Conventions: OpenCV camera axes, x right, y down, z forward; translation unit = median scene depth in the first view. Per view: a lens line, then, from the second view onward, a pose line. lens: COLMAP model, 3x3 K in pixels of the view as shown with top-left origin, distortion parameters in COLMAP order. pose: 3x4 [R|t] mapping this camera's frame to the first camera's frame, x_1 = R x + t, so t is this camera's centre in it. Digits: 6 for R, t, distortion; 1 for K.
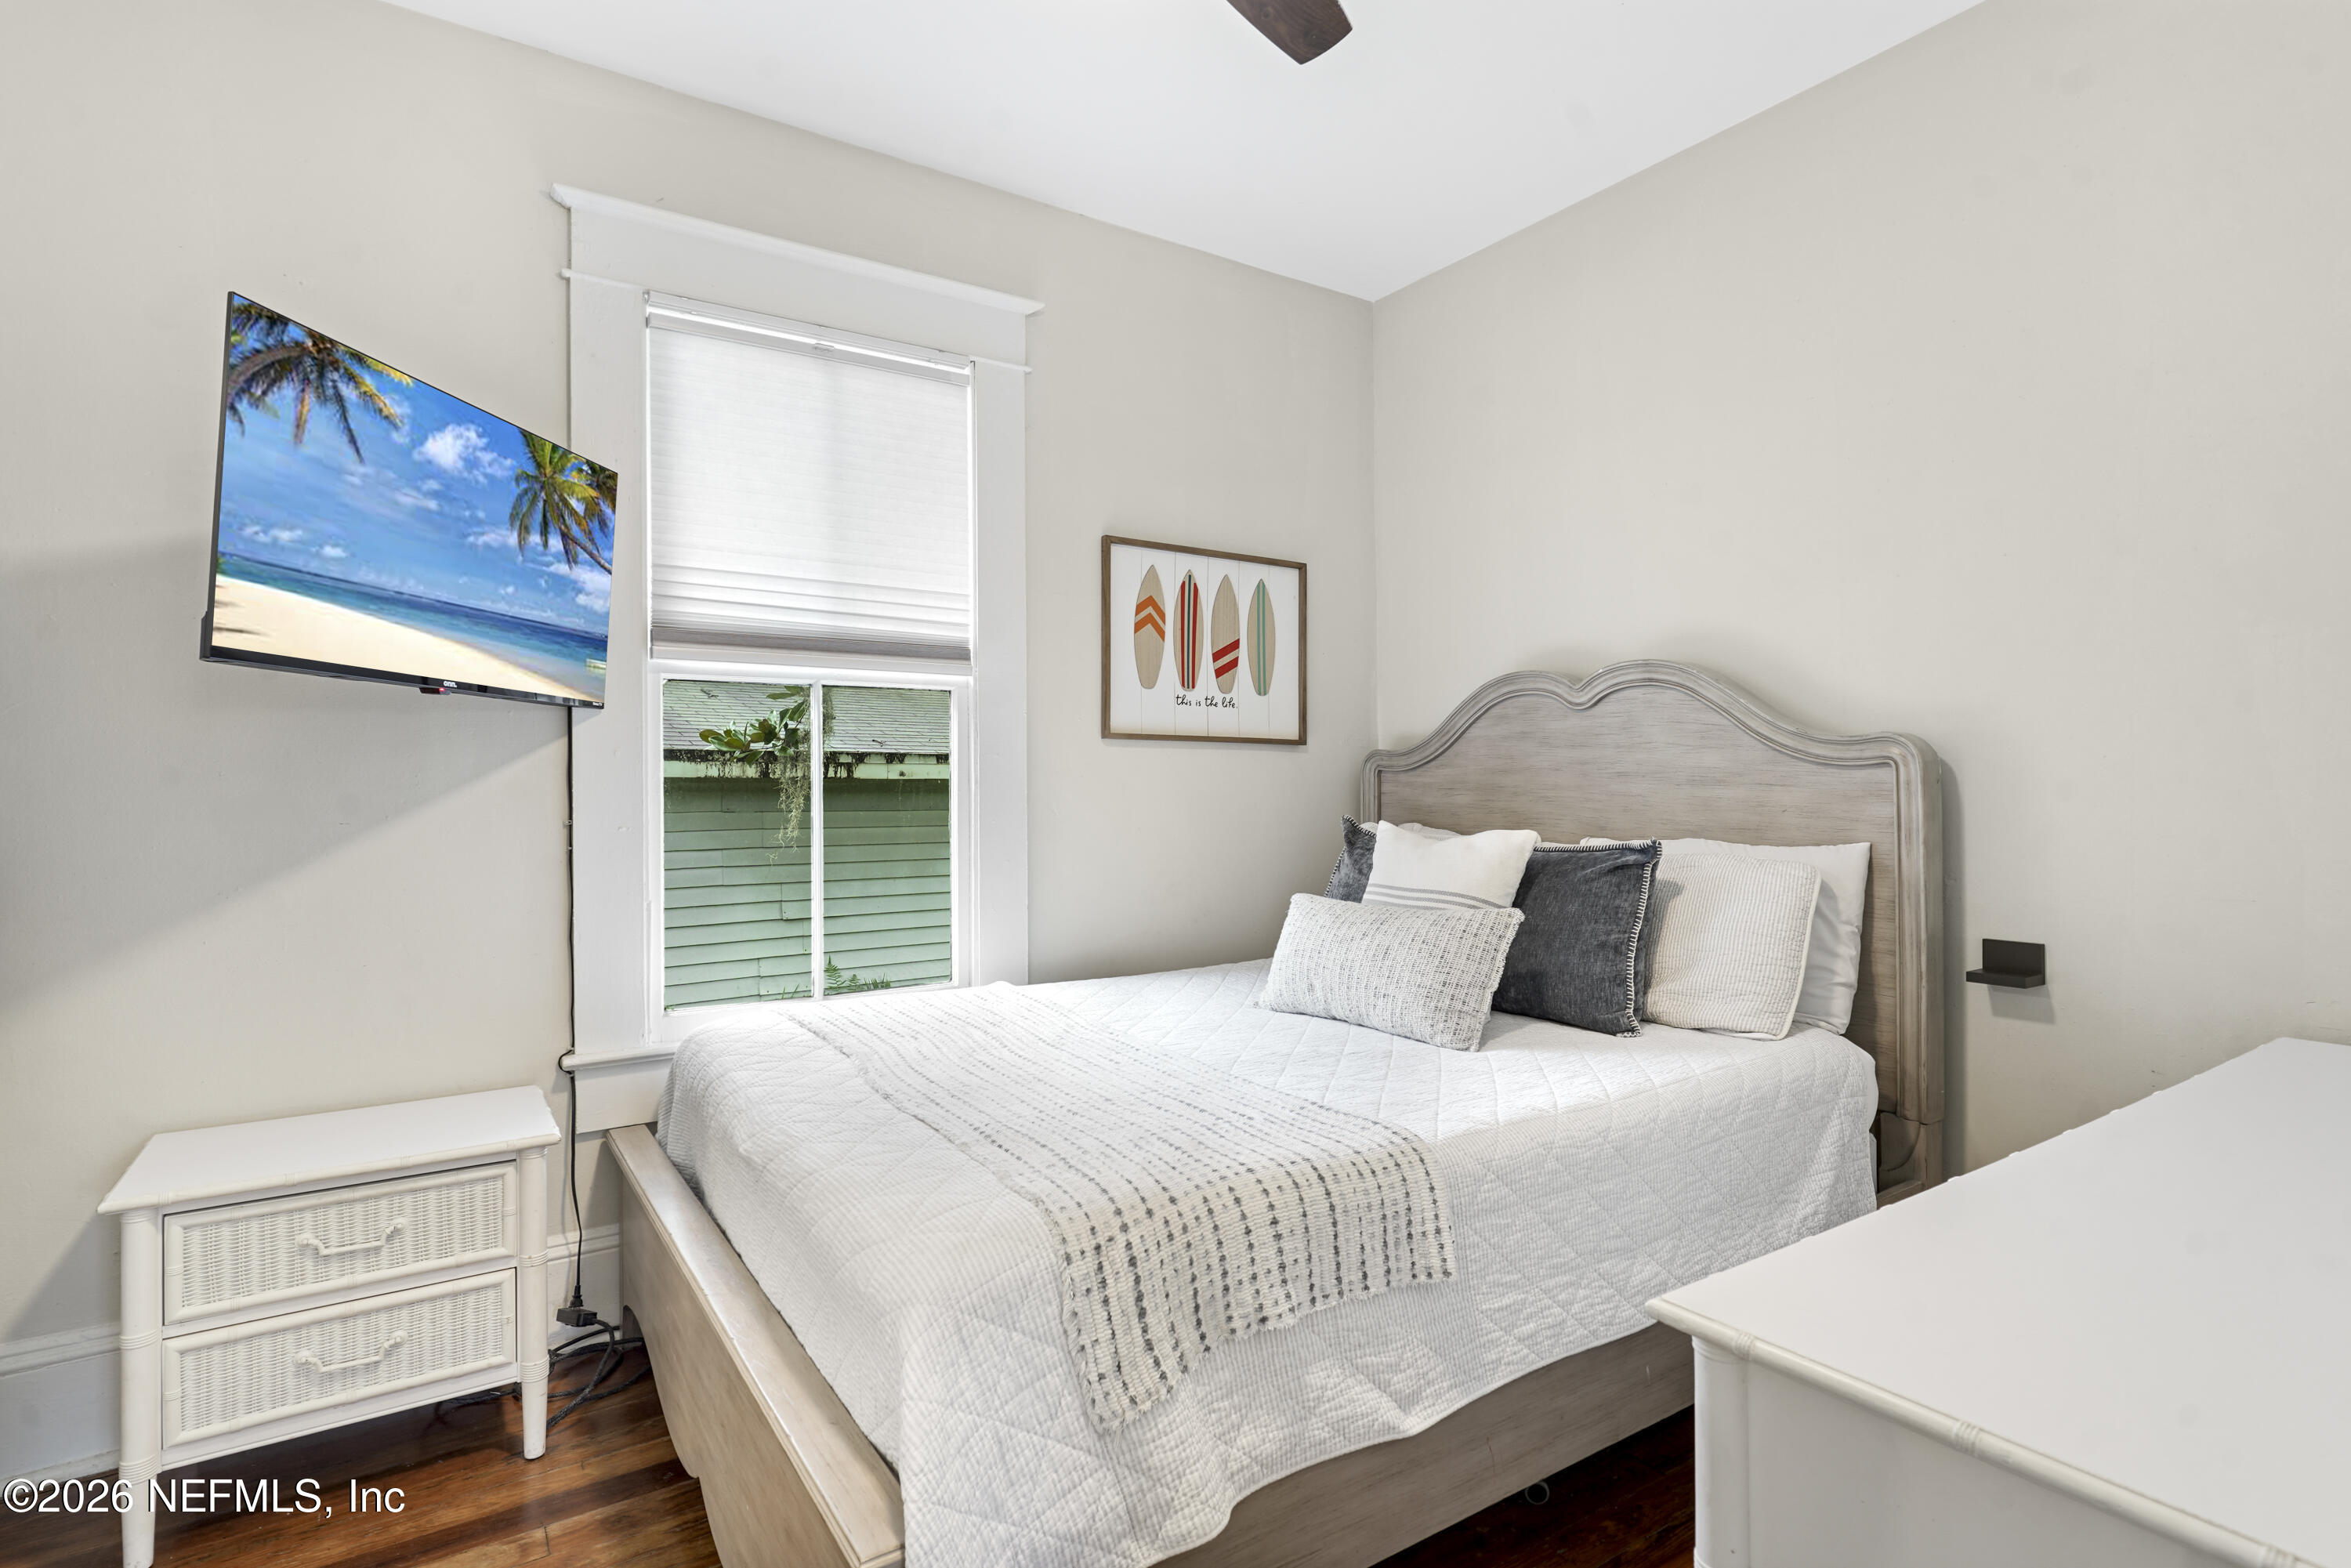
lens RADIAL K [[1172.7, 0, 1179.9], [0, 1172.7, 772.8], [0, 0, 1]] dist [-0.003075, -0.000178]
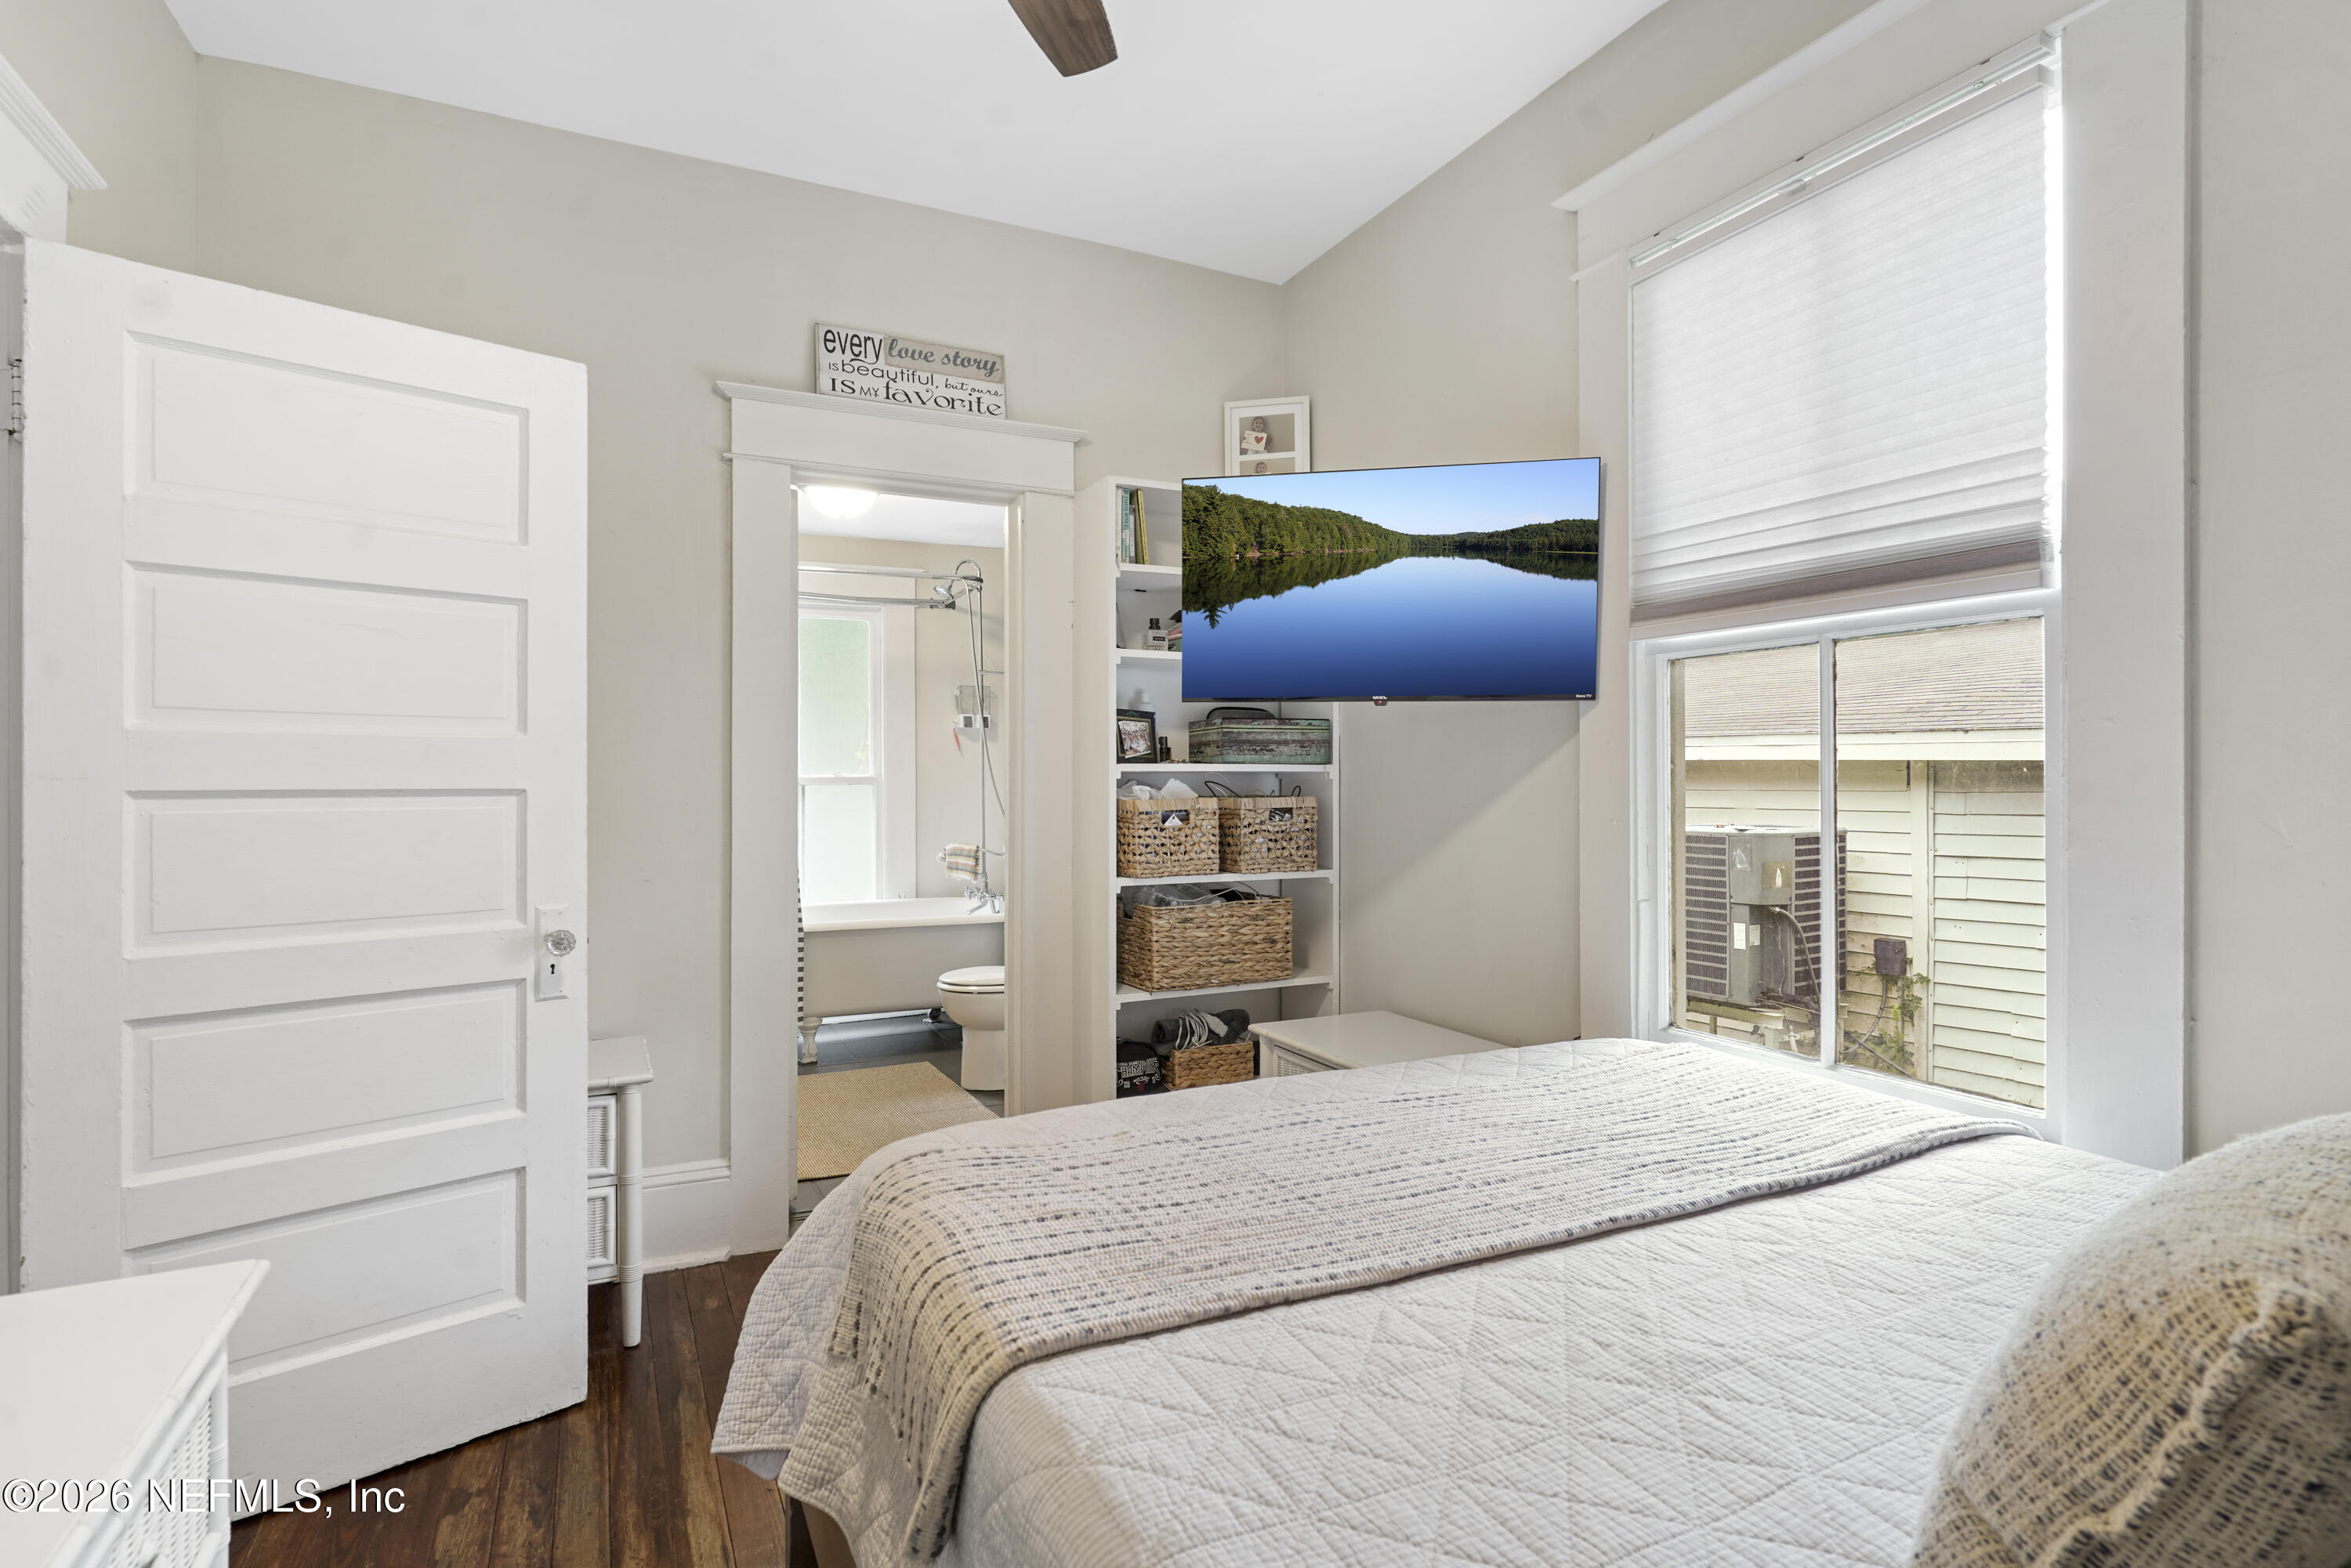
lens RADIAL K [[1172.7, 0, 1179.9], [0, 1172.7, 772.8], [0, 0, 1]] dist [-0.003075, -0.000178]
pose [[-0.129455, -0.002706, -0.991582, 0.494324], [0.006805, 0.999970, -0.003617, 0.007691], [0.991562, -0.007216, -0.129432, 0.723868]]
